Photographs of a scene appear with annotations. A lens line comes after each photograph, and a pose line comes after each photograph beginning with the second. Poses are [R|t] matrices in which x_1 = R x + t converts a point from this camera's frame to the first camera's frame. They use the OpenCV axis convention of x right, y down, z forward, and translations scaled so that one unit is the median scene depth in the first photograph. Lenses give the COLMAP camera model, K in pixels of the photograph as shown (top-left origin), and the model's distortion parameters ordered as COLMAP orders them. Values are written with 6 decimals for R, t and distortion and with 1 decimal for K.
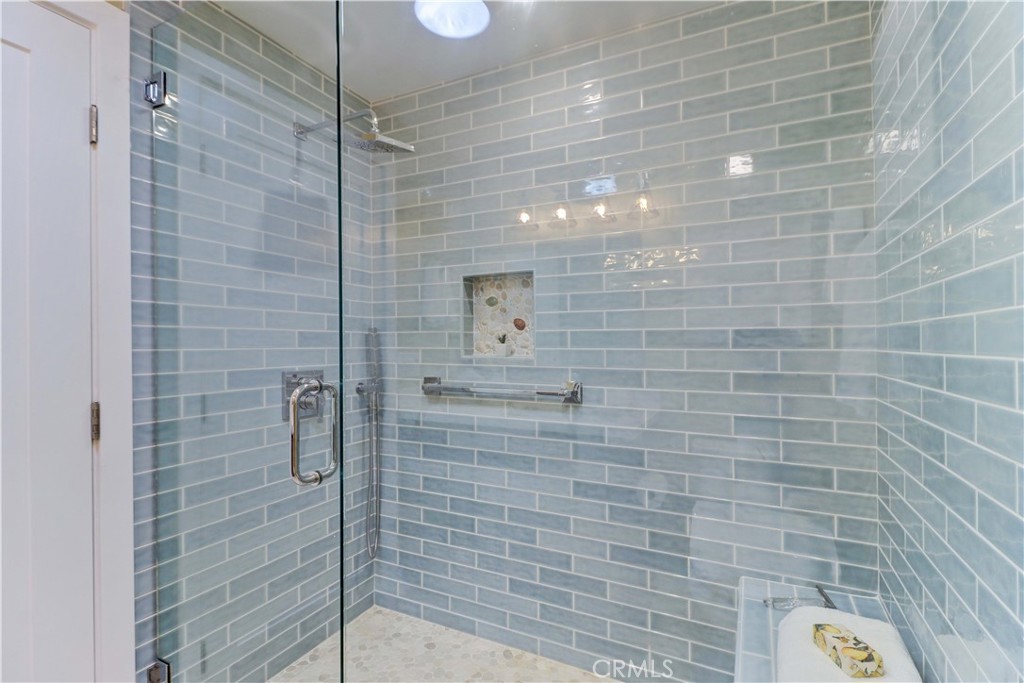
lens RADIAL K [[482.3, 0, 516.1], [0, 482.3, 344.9], [0, 0, 1]] dist [0.020611, -0.005384]
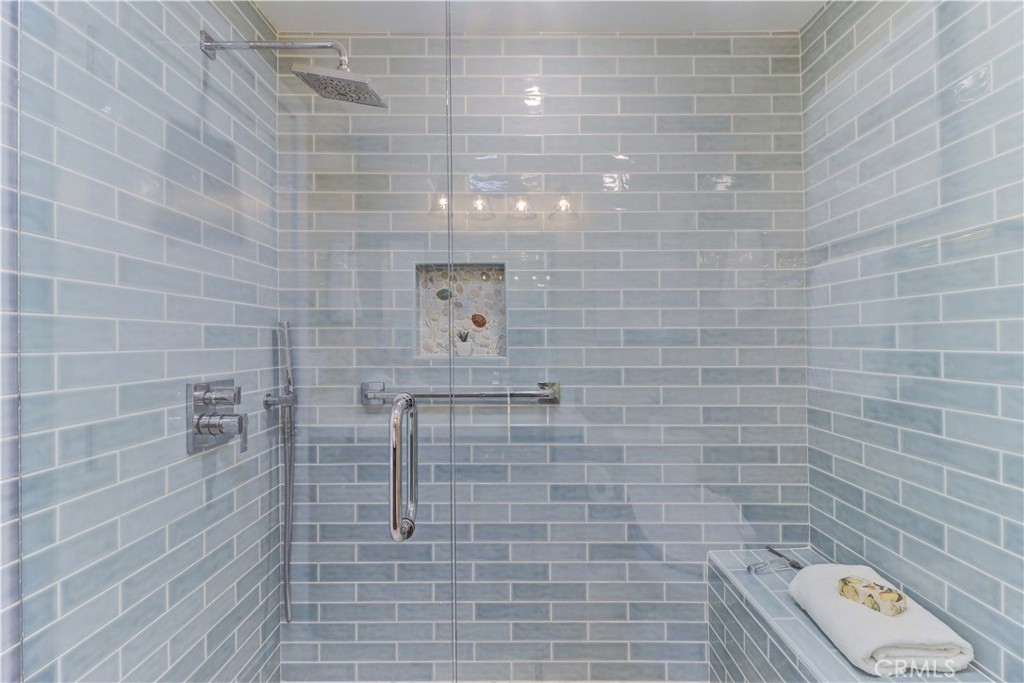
lens RADIAL K [[482.3, 0, 514.5], [0, 482.3, 337.7], [0, 0, 1]] dist [0.020611, -0.005384]
pose [[0.897482, 0.002188, 0.441045, -0.368914], [0.002499, 0.999946, -0.010044, -0.001729], [-0.441043, 0.010116, 0.897429, 0.168581]]
